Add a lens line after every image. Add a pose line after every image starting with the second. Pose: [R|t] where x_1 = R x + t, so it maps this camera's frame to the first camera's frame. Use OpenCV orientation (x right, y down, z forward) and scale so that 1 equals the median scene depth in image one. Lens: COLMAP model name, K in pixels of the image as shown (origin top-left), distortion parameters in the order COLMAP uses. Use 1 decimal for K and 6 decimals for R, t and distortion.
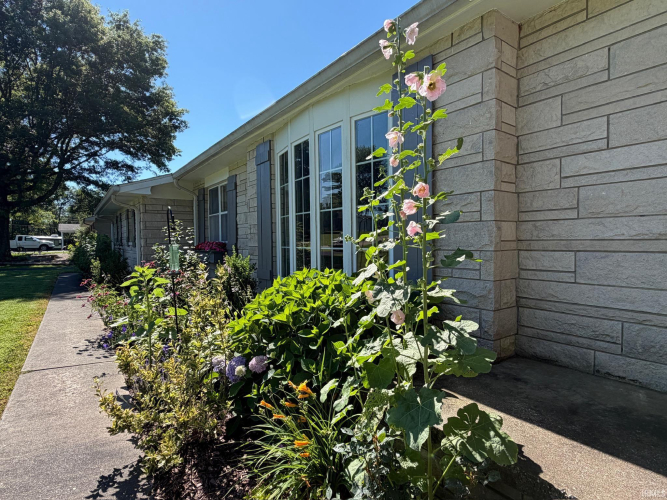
lens RADIAL K [[359.6, 0, 333.5], [0, 359.6, 250.0], [0, 0, 1]] dist [0.001426, -0.000137]
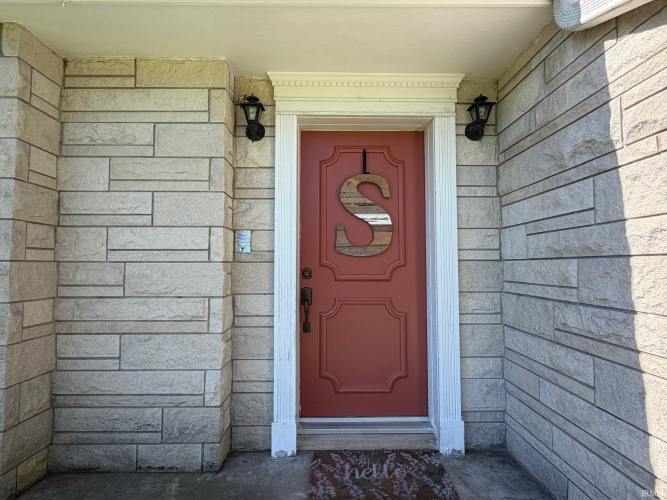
lens RADIAL K [[359.6, 0, 333.5], [0, 359.6, 250.0], [0, 0, 1]] dist [0.001426, -0.000137]
pose [[0.580316, 0.047126, 0.813027, 0.228645], [0.018102, 0.997331, -0.070729, -0.121778], [-0.814190, 0.055763, 0.577915, 0.044307]]
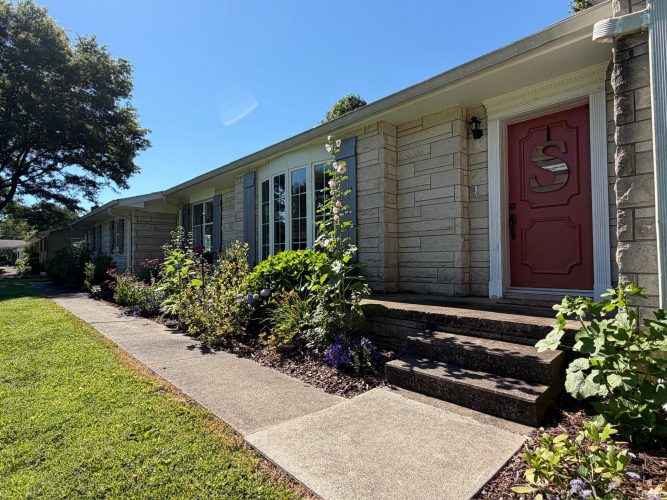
lens RADIAL K [[359.6, 0, 333.5], [0, 359.6, 250.0], [0, 0, 1]] dist [0.001426, -0.000137]
pose [[0.992227, 0.008242, 0.124165, -0.081448], [-0.001291, 0.998432, -0.055955, 0.184266], [-0.124431, 0.055360, 0.990683, -0.932803]]
